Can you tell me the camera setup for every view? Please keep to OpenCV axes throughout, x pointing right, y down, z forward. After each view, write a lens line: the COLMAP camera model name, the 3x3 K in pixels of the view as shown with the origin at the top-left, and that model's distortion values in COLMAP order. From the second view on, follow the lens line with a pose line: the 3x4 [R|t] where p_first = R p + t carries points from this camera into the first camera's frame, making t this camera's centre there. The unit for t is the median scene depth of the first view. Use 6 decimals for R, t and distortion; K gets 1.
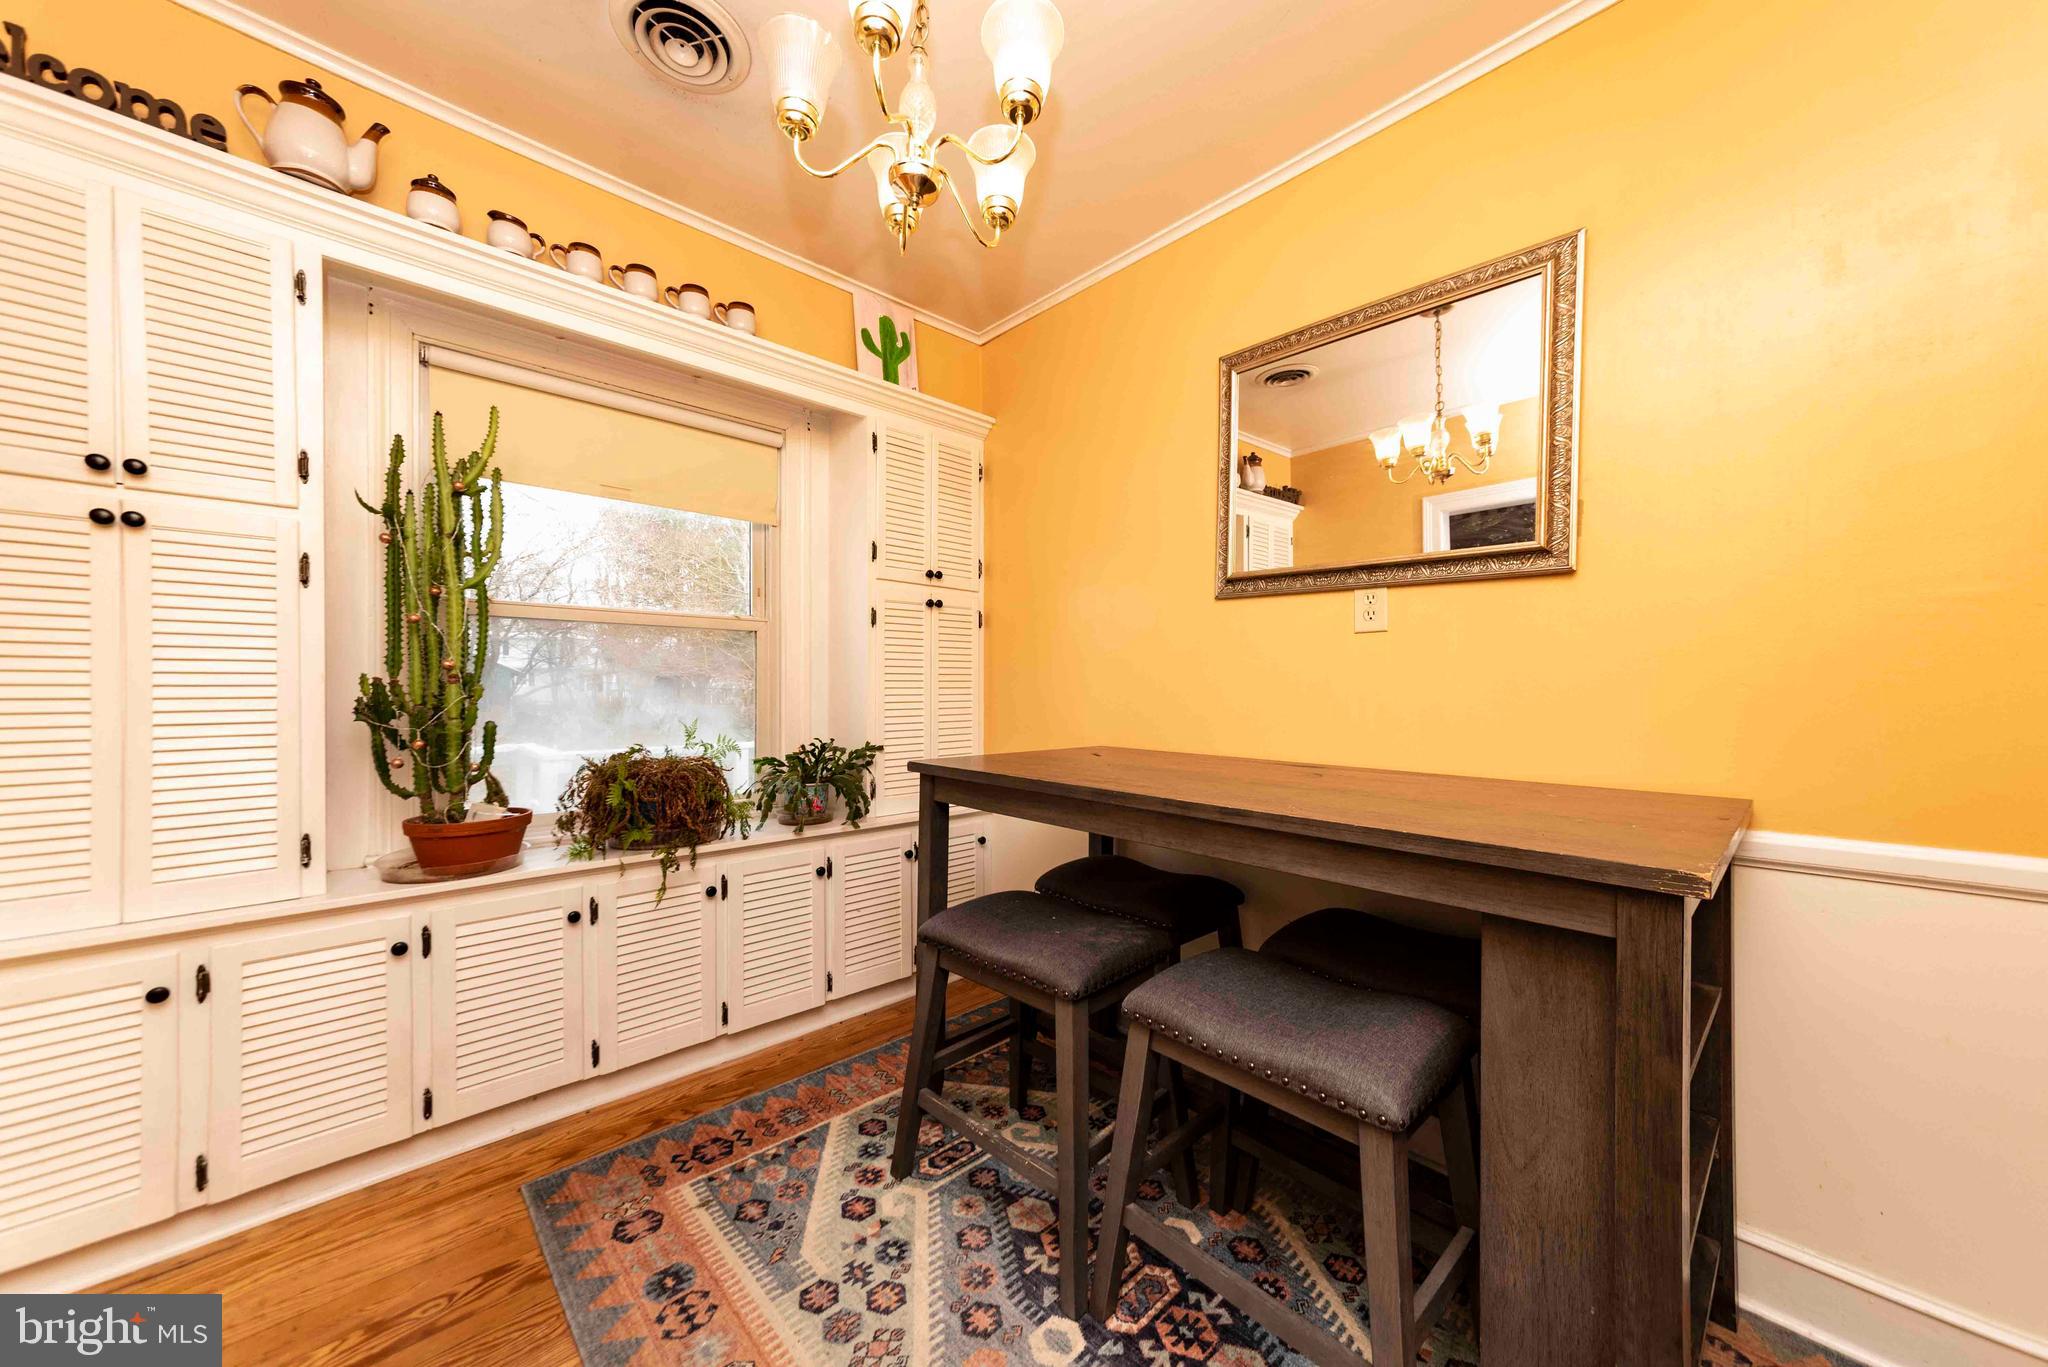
lens RADIAL K [[720.4, 0, 1021.5], [0, 720.4, 690.2], [0, 0, 1]] dist [0.007245, 0.000343]
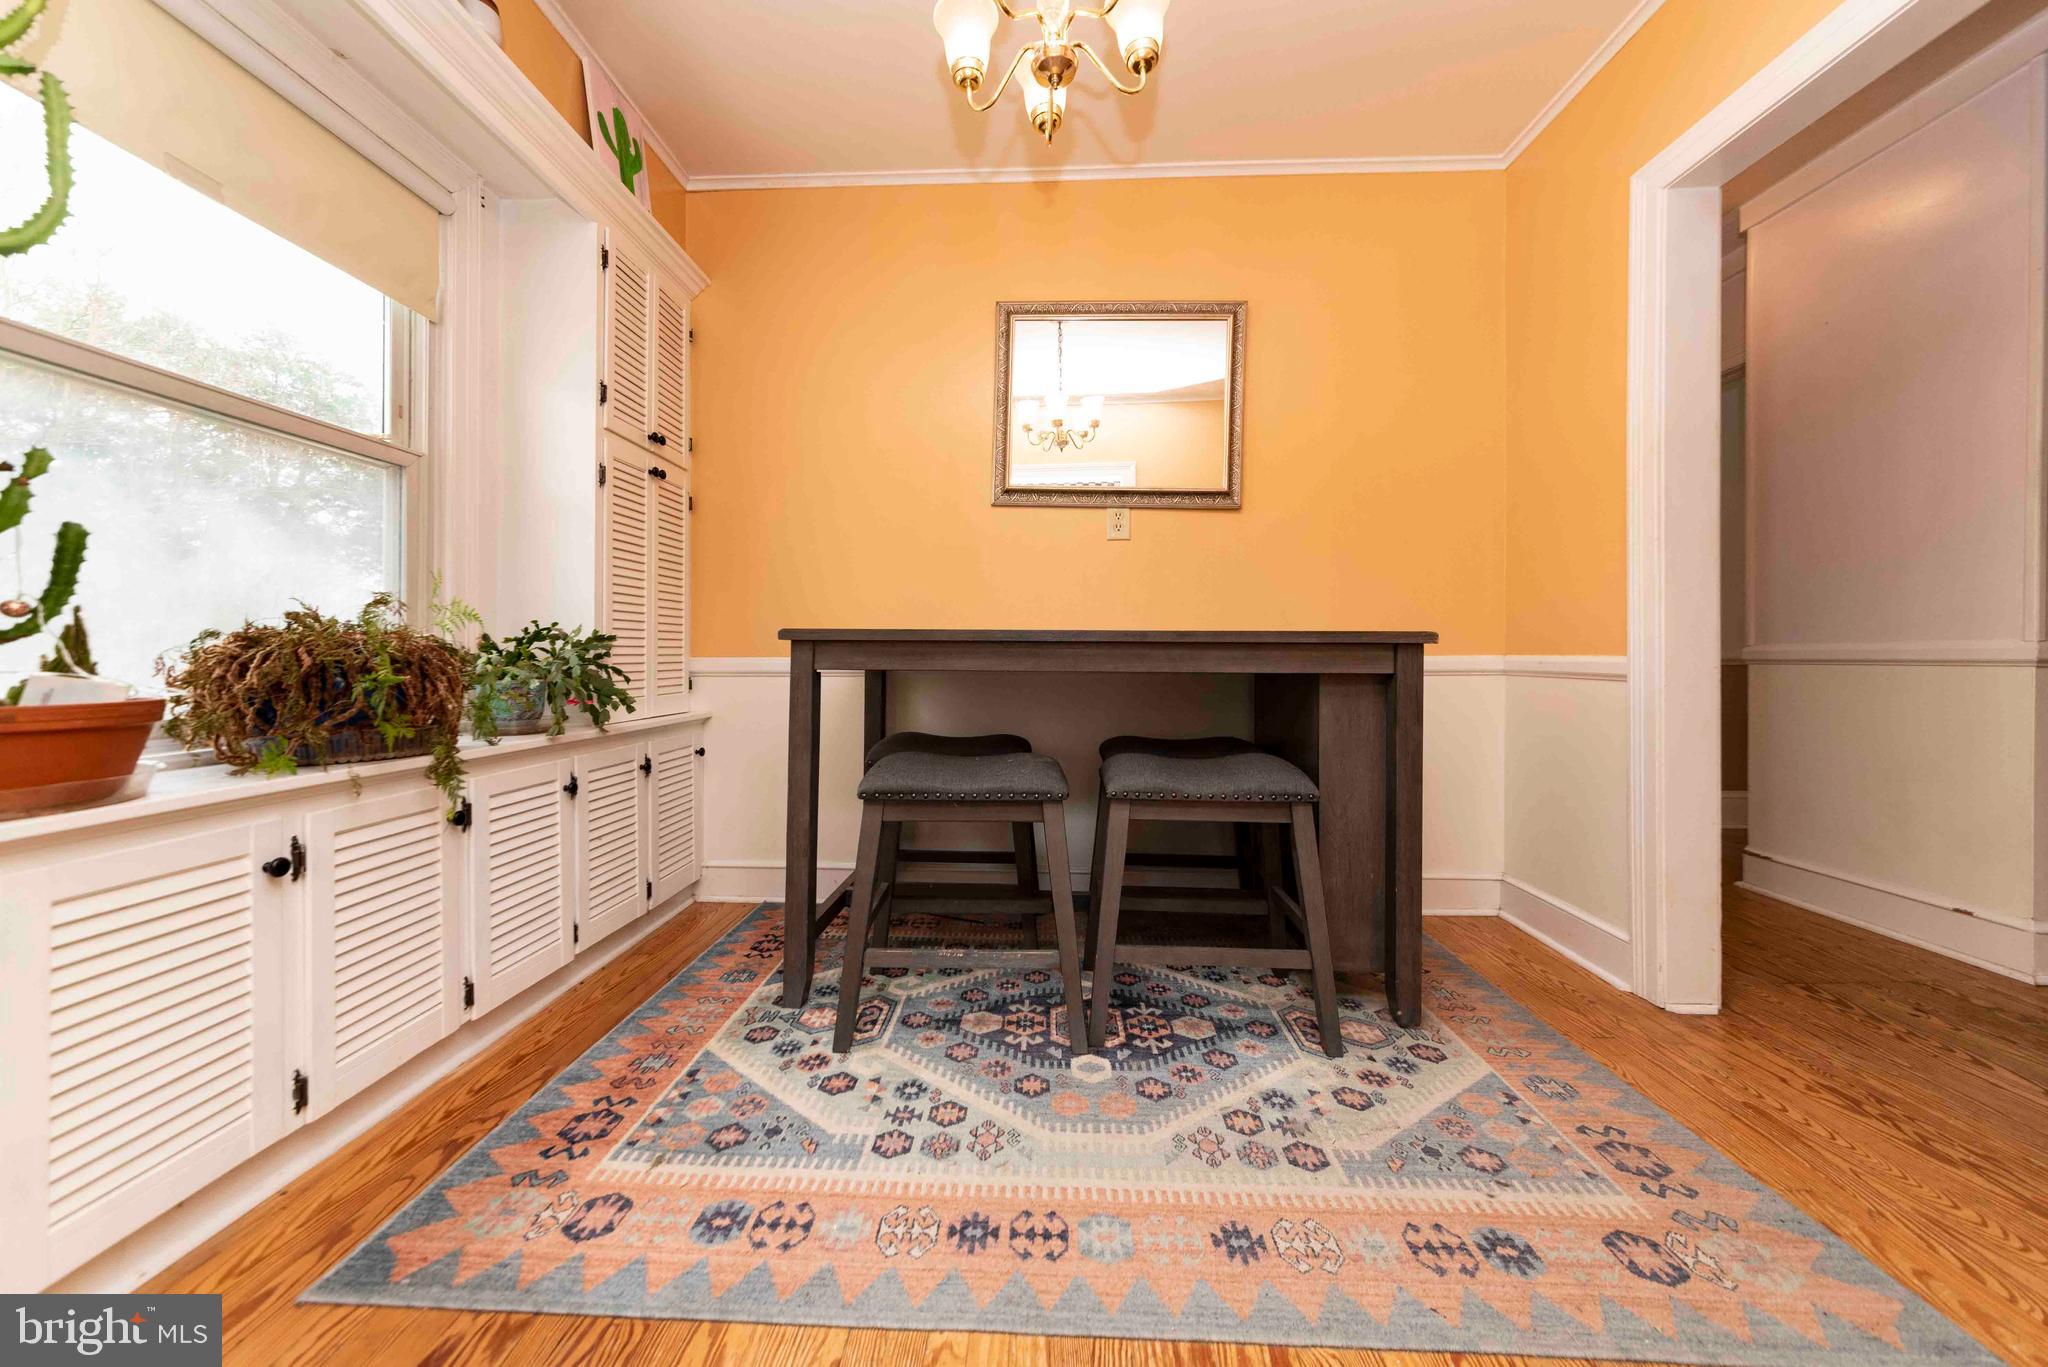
lens RADIAL K [[720.4, 0, 1008.9], [0, 720.4, 654.5], [0, 0, 1]] dist [0.007245, 0.000343]
pose [[0.723266, 0.002360, 0.690565, -0.670609], [-0.000459, 0.999996, -0.002937, 0.156304], [-0.690569, 0.001807, 0.723264, 0.163412]]
